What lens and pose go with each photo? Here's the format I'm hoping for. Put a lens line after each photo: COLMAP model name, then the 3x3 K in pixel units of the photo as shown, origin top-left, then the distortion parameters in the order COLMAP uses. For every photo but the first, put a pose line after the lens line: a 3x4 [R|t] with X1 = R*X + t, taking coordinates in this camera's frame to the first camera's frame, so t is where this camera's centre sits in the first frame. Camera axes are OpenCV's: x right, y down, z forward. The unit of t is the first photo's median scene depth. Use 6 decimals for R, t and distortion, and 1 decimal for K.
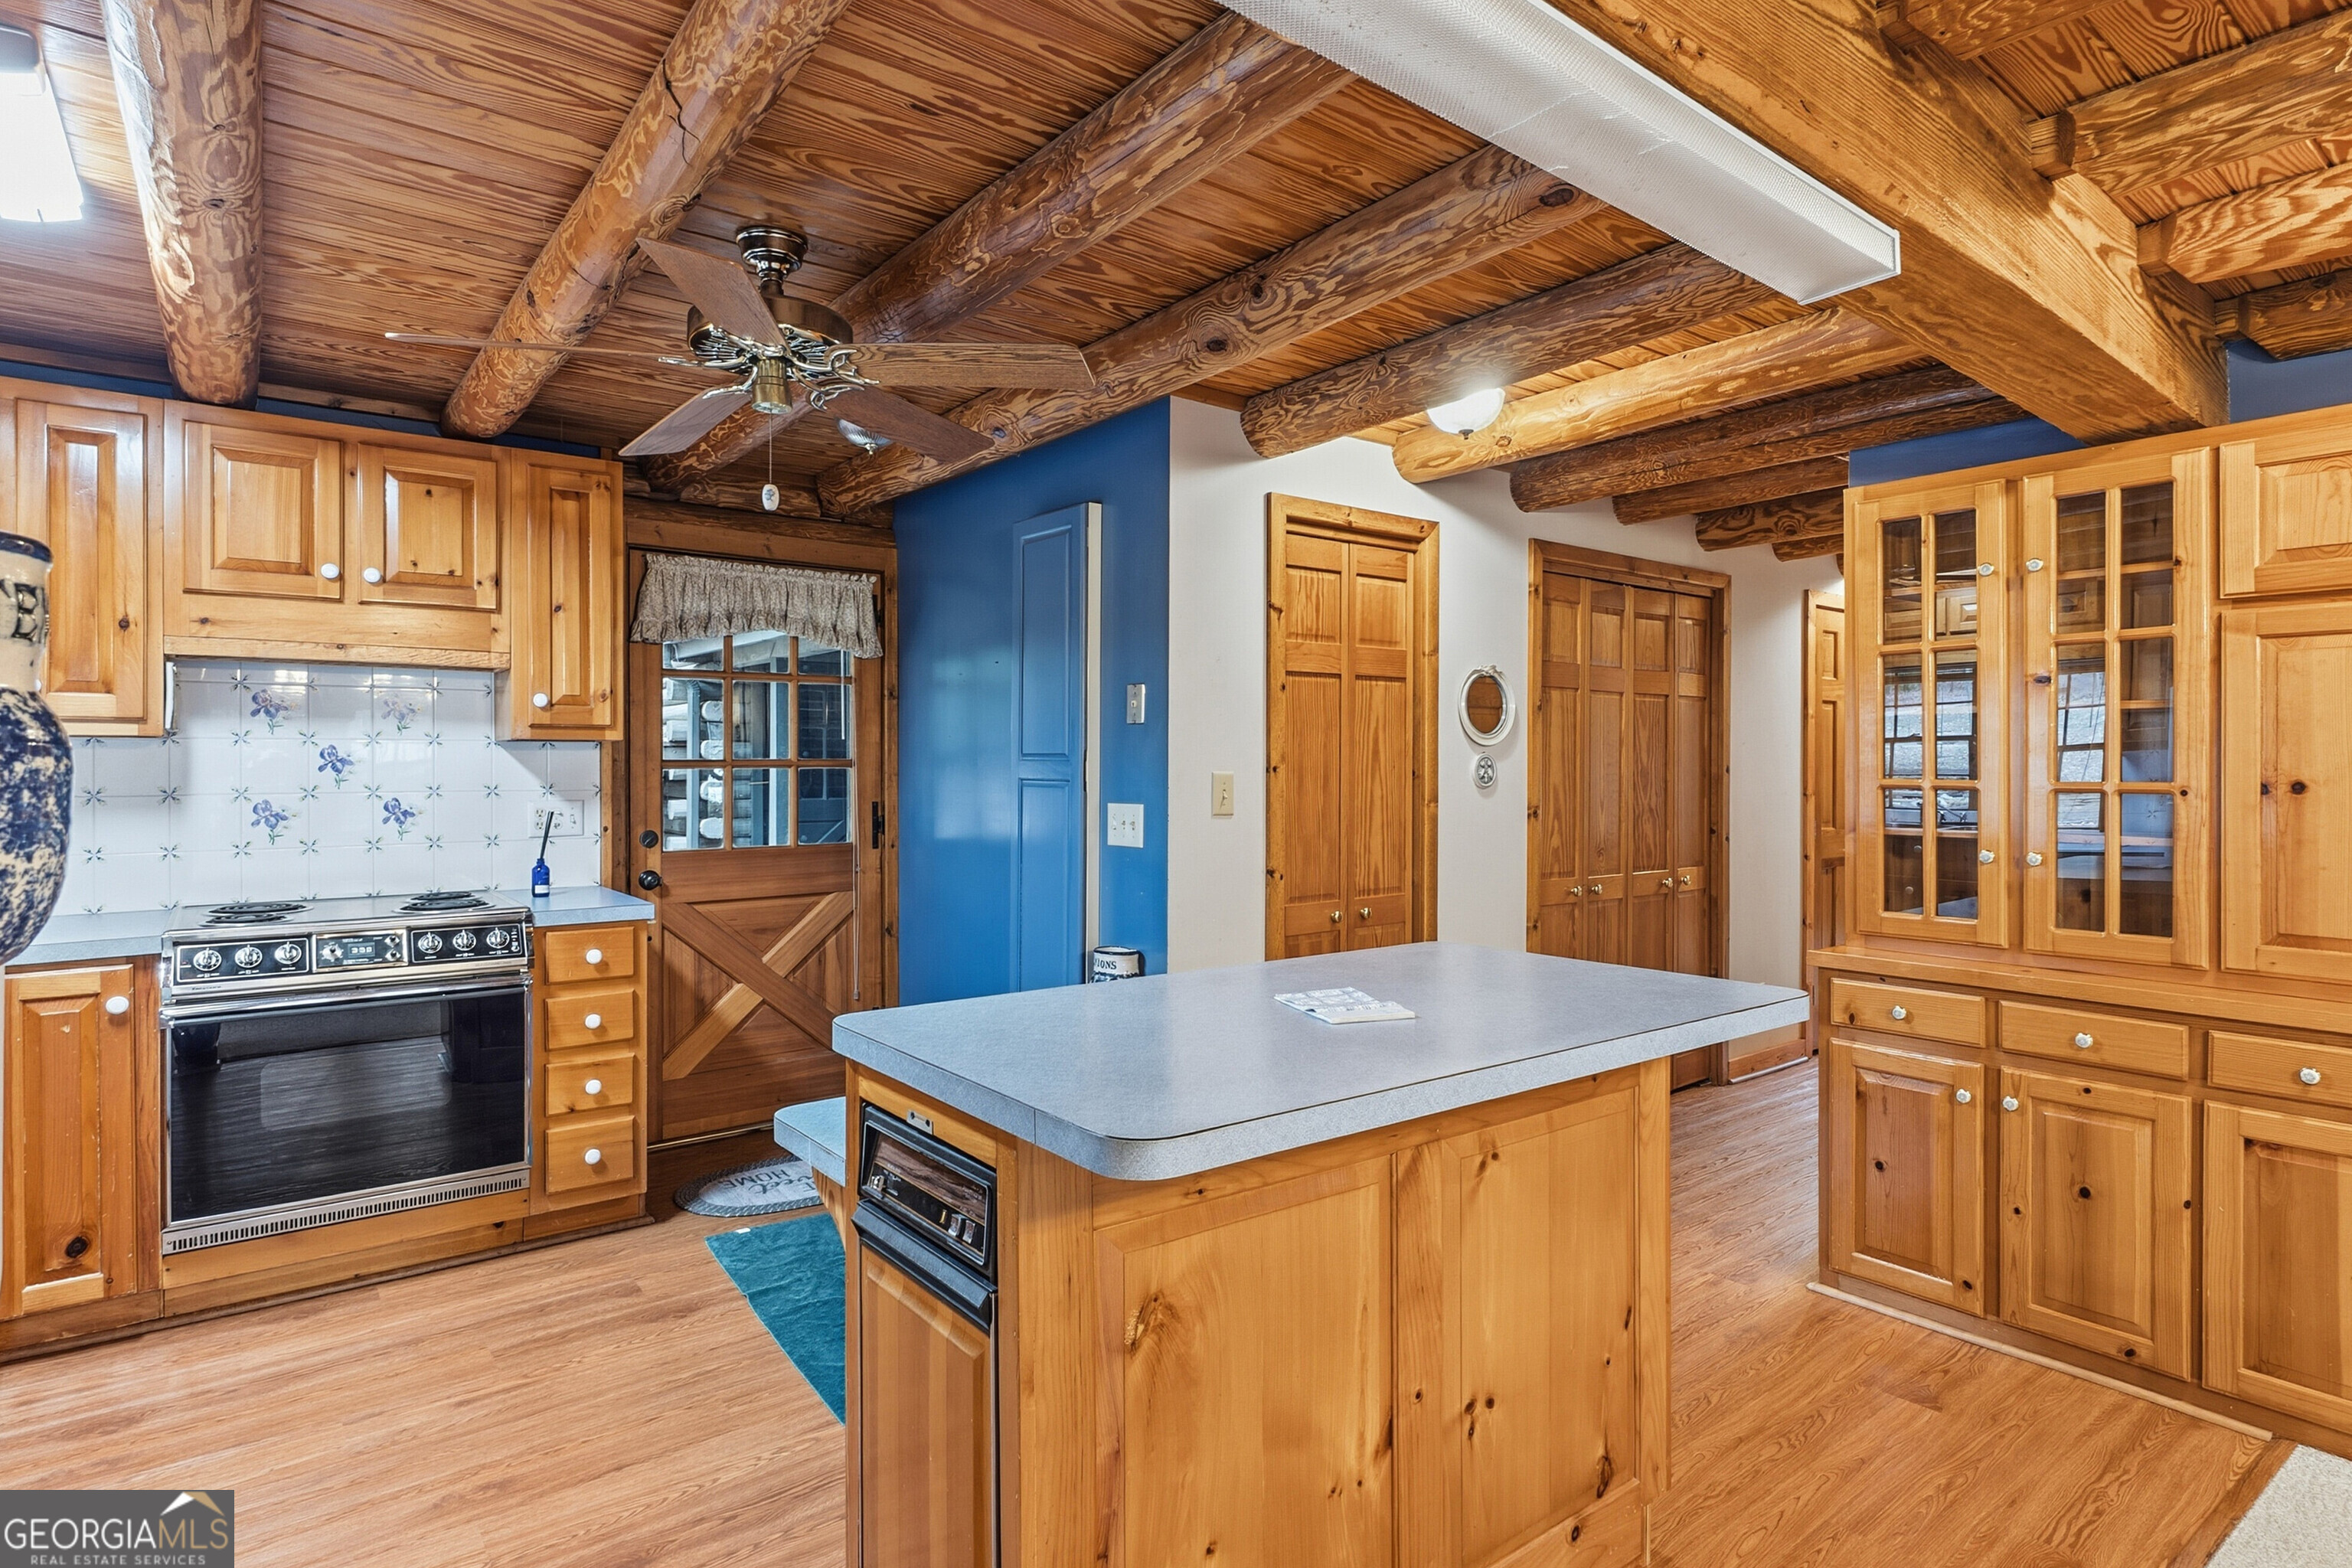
lens RADIAL K [[1222.4, 0, 1173.2], [0, 1222.4, 761.7], [0, 0, 1]] dist [-0.013000, 0.002502]
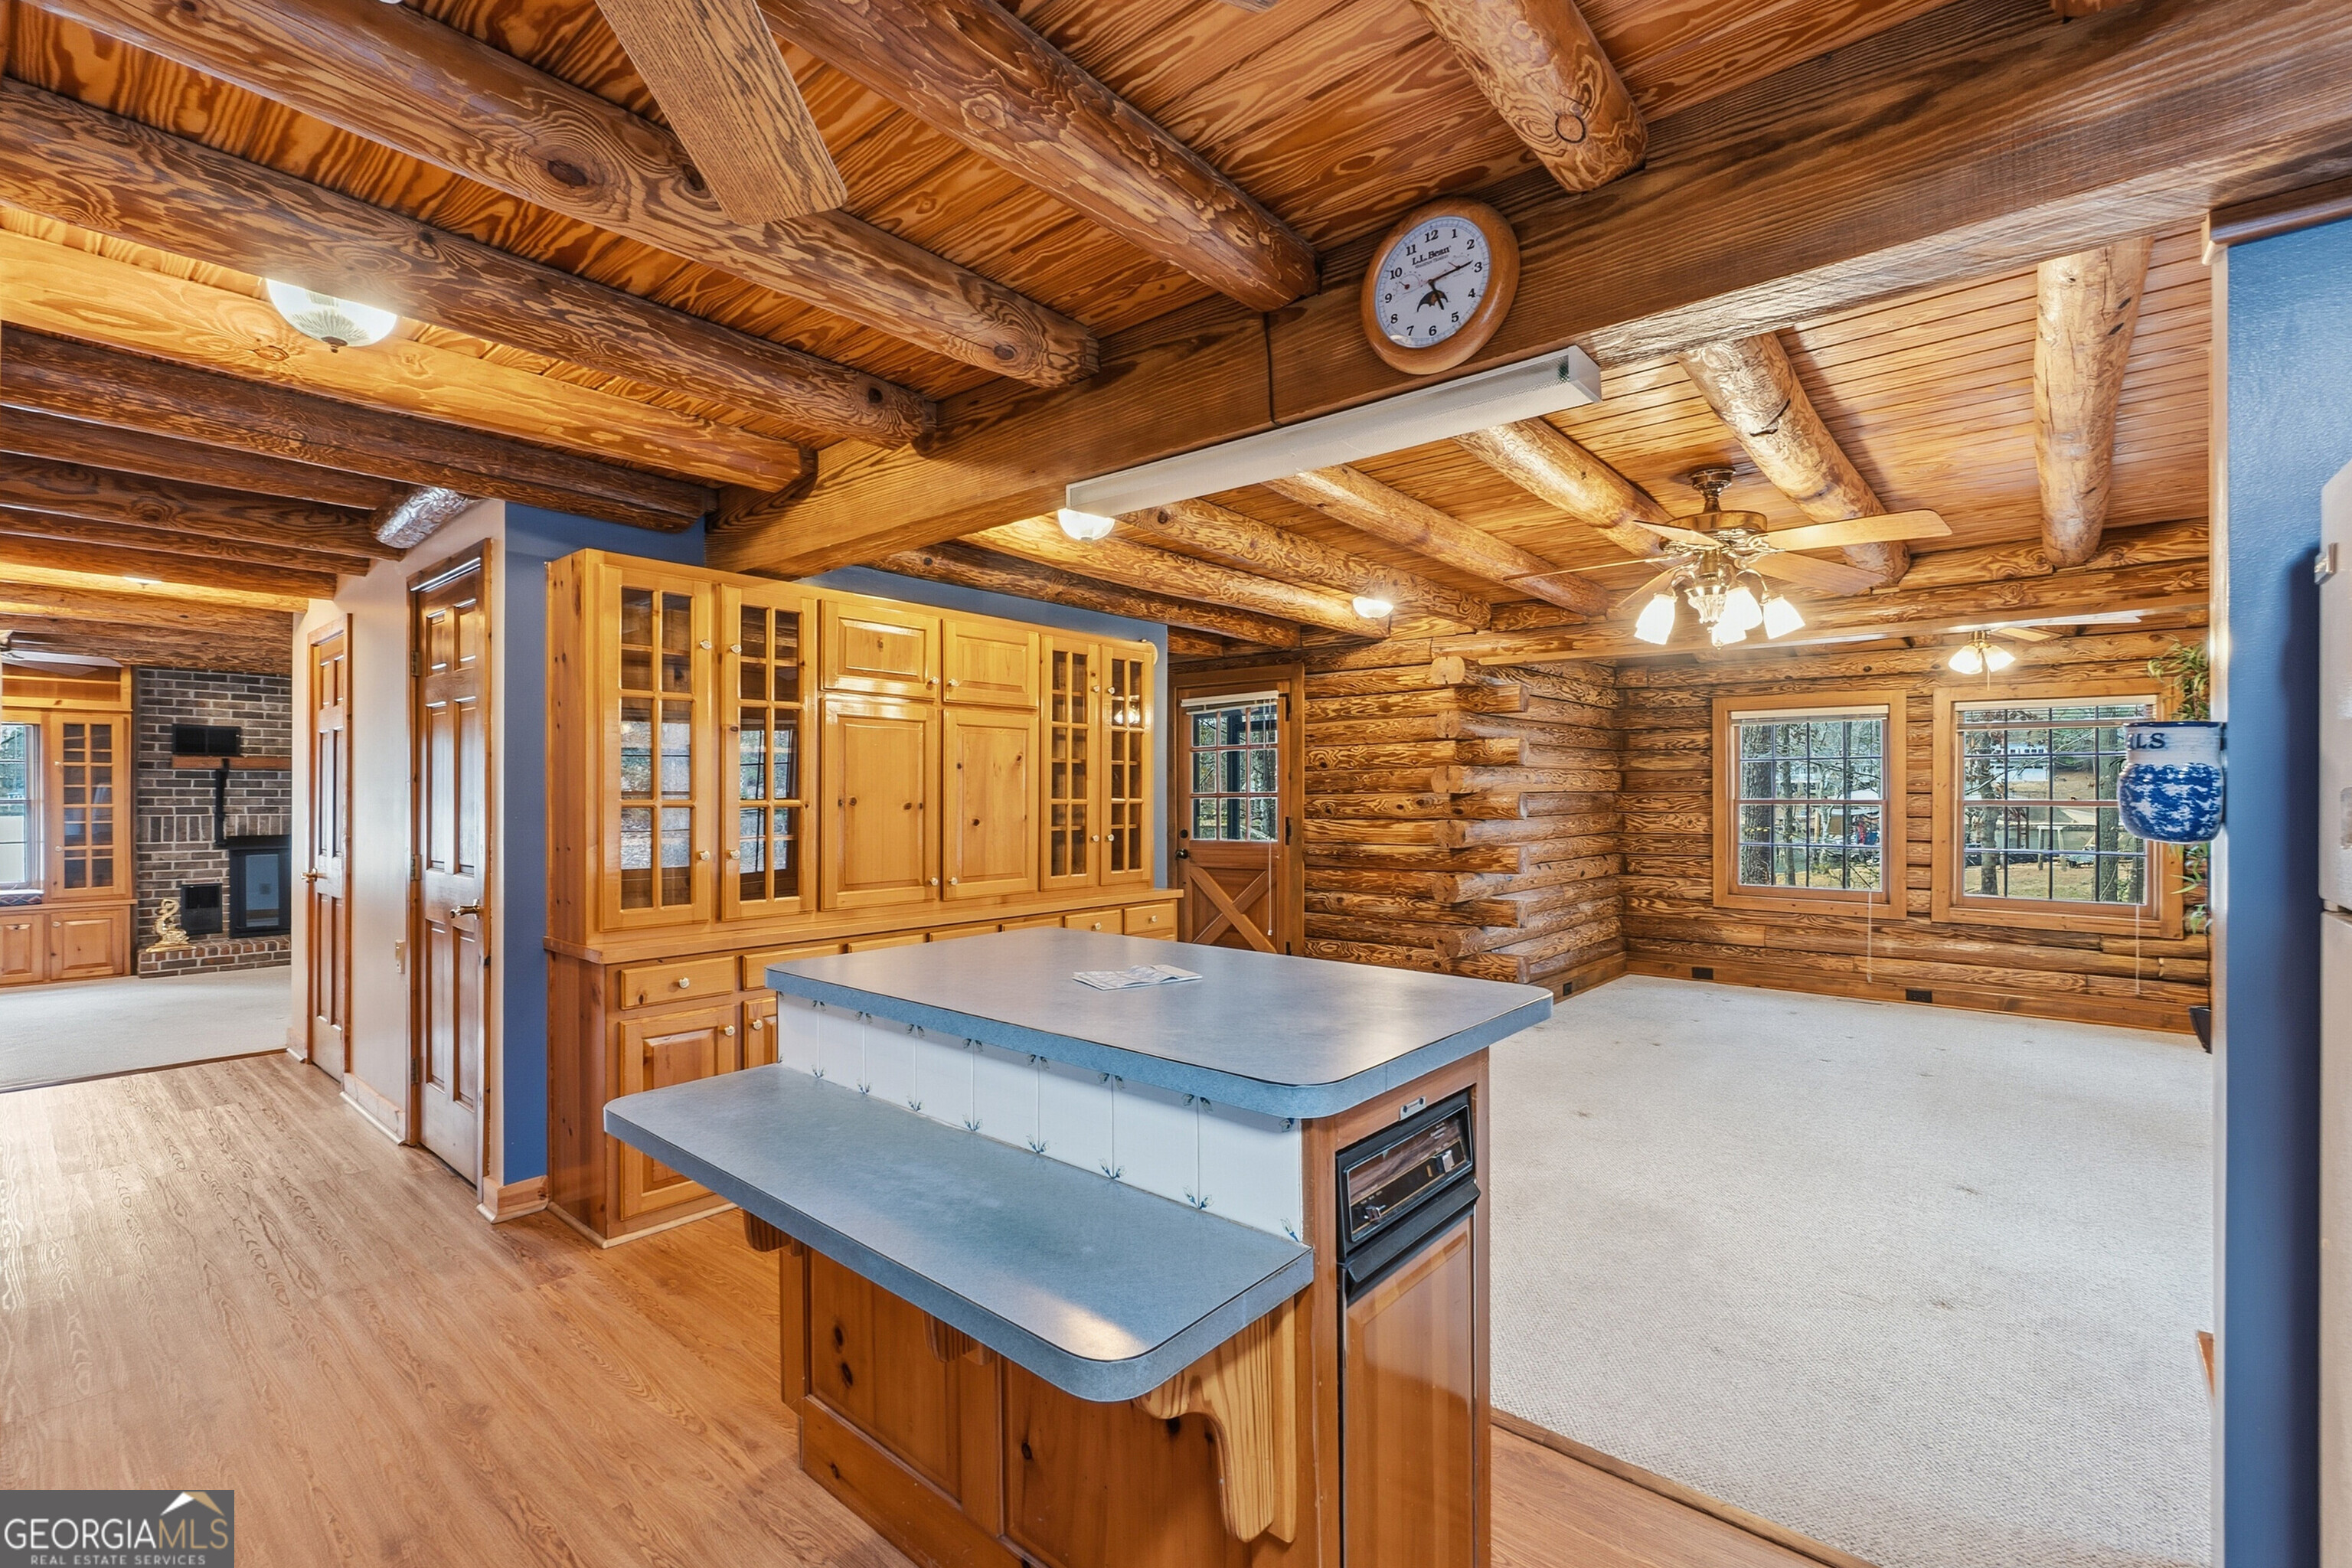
lens RADIAL K [[1023.4, 0, 1154.4], [0, 1023.4, 796.7], [0, 0, 1]] dist [-0.001541, 0.000962]
pose [[-0.195765, -0.003102, 0.980646, -1.249694], [-0.005004, 0.999985, 0.002164, 0.014329], [-0.980638, -0.004483, -0.195778, 1.653266]]
